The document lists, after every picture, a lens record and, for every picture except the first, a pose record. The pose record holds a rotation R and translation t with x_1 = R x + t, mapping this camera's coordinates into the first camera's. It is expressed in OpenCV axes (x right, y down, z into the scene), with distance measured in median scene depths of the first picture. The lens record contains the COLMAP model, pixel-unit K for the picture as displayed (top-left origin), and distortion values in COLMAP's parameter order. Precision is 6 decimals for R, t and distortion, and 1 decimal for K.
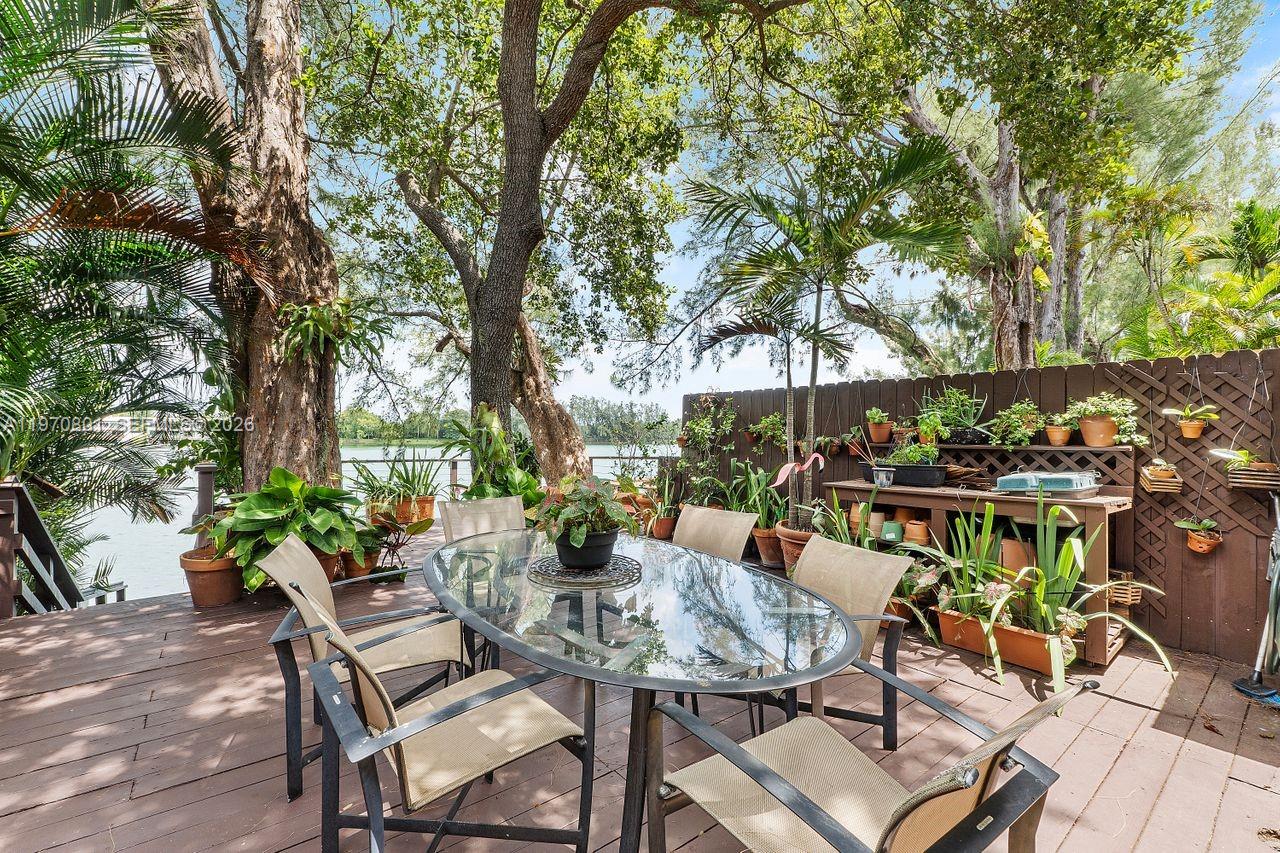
lens RADIAL K [[537.7, 0, 634.3], [0, 537.7, 429.7], [0, 0, 1]] dist [-0.008312, -0.000328]
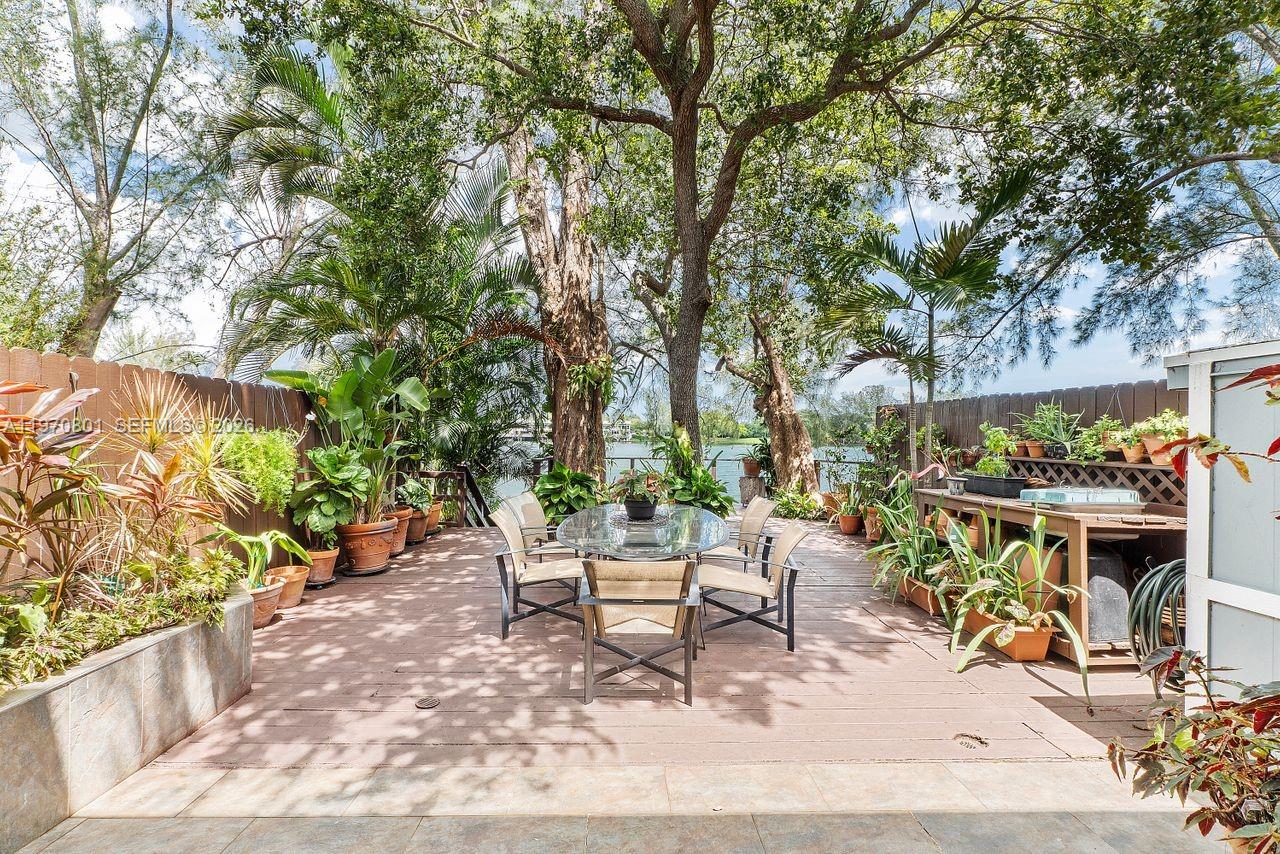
lens RADIAL K [[537.7, 0, 634.3], [0, 537.7, 430.2], [0, 0, 1]] dist [-0.008312, -0.000328]
pose [[0.811391, -0.003174, -0.584494, 0.483449], [0.004345, 0.999990, 0.000601, -0.027074], [0.584487, -0.003027, 0.811397, -0.261441]]
